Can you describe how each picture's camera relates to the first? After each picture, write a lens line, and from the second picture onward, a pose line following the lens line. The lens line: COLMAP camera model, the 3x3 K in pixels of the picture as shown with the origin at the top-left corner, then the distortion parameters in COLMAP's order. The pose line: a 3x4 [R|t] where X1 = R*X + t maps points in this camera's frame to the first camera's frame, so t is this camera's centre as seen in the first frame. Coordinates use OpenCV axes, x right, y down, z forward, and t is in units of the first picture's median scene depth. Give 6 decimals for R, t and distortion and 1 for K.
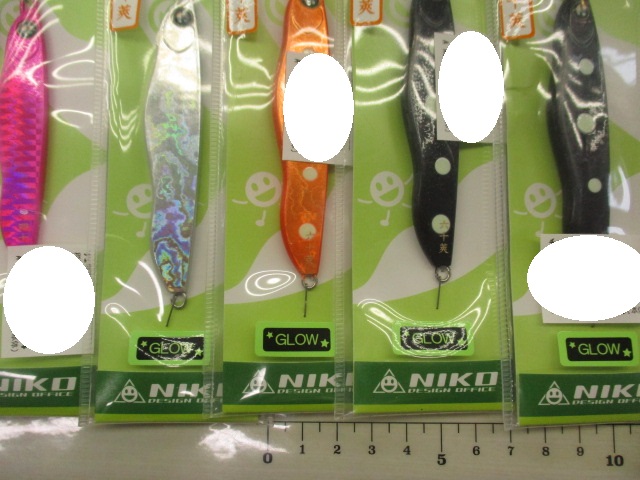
lens RADIAL K [[257.6, 0, 316.7], [0, 257.6, 239.4], [0, 0, 1]] dist [-0.008485, 0.001240]
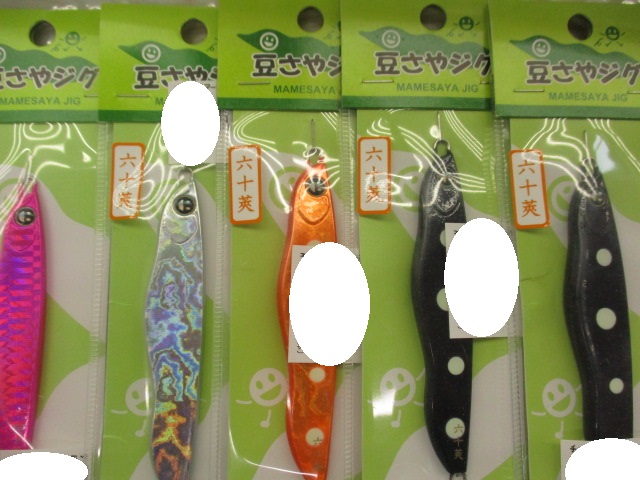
lens RADIAL K [[257.6, 0, 317.8], [0, 257.6, 241.2], [0, 0, 1]] dist [-0.008485, 0.001240]
pose [[0.999978, -0.006368, -0.002059, -0.018295], [0.006313, 0.999644, -0.025924, -0.711126], [0.002223, 0.025910, 0.999662, 0.033510]]
